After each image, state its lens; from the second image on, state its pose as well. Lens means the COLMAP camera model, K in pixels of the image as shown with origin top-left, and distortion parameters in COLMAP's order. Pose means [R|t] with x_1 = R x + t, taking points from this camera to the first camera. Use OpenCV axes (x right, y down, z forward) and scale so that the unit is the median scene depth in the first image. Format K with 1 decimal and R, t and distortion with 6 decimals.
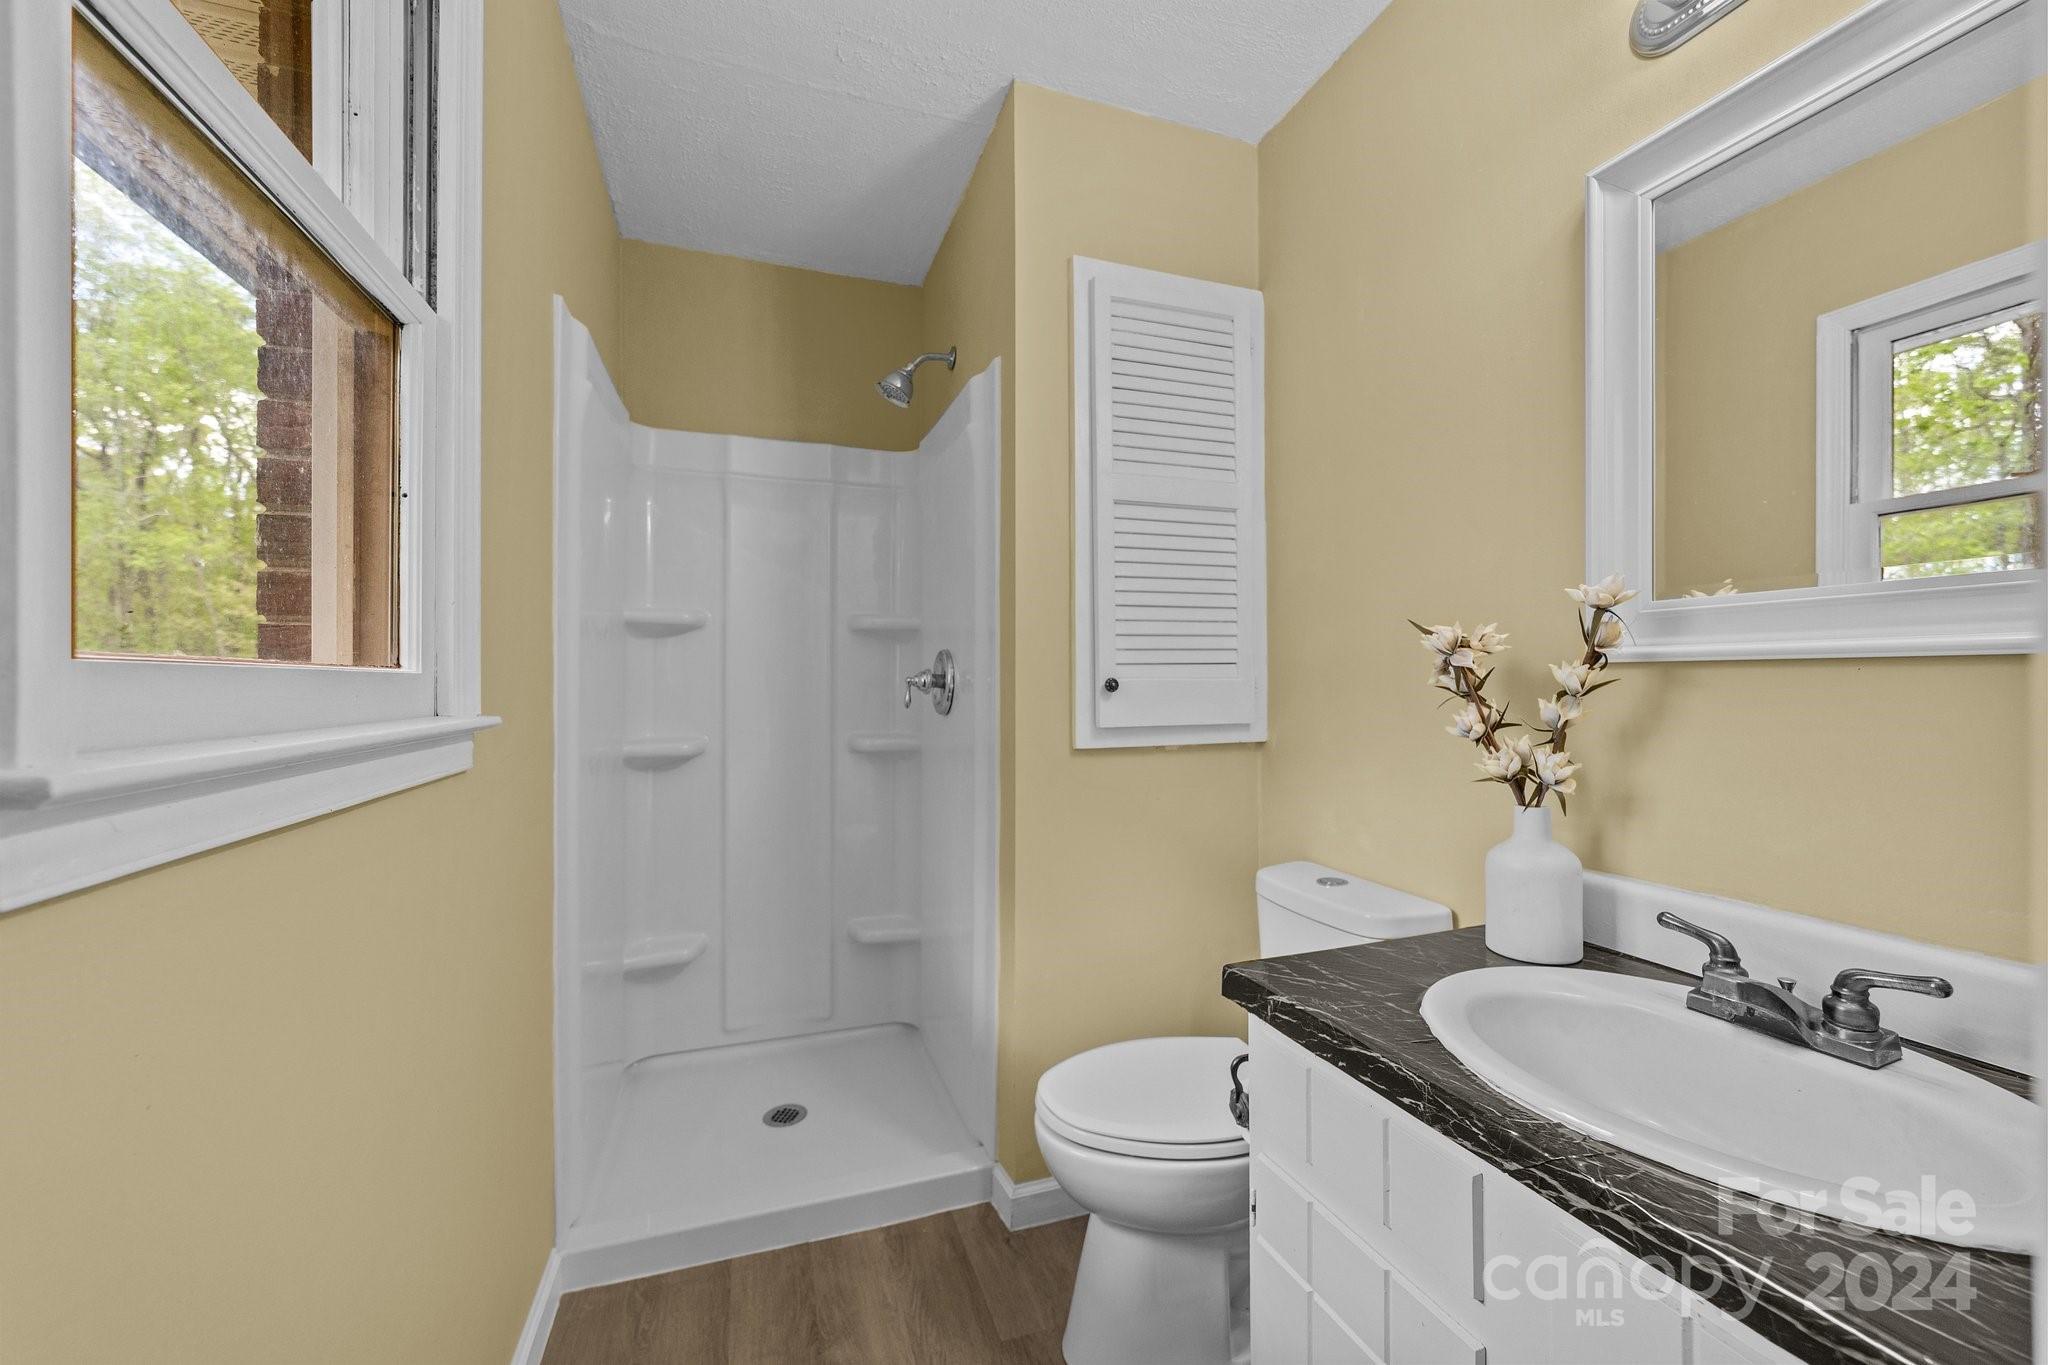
lens RADIAL K [[788.7, 0, 1030.7], [0, 788.7, 684.0], [0, 0, 1]] dist [-0.016709, 0.007583]
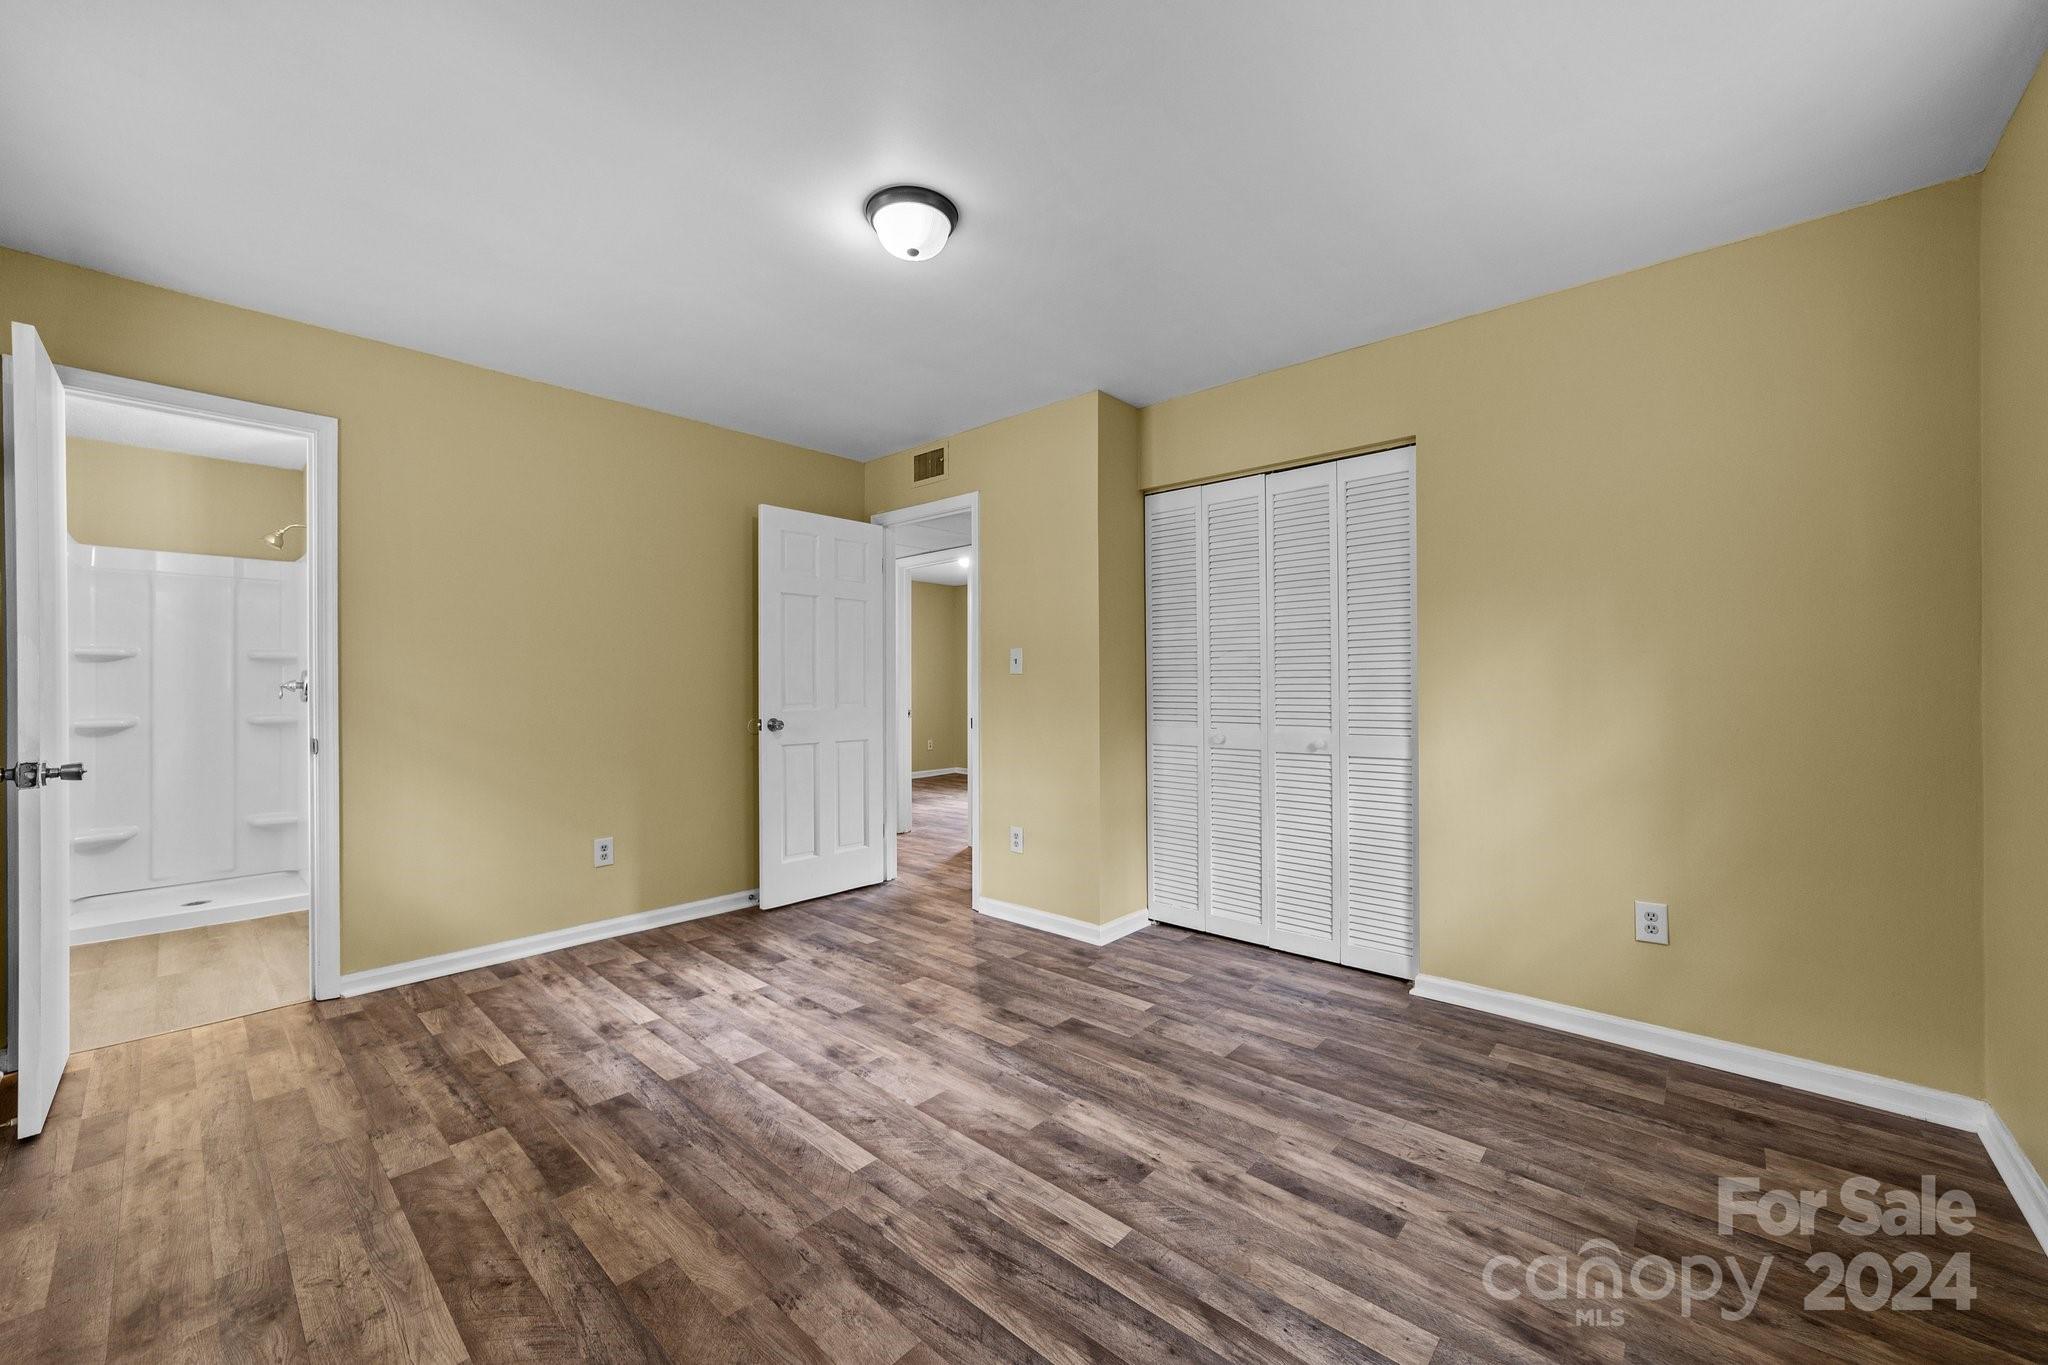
lens RADIAL K [[788.7, 0, 1019.7], [0, 788.7, 686.4], [0, 0, 1]] dist [-0.016709, 0.007583]
pose [[0.869477, -0.004278, 0.493954, 0.480960], [0.002095, 0.999985, 0.004973, -0.006479], [-0.493968, -0.003289, 0.869474, -1.618437]]
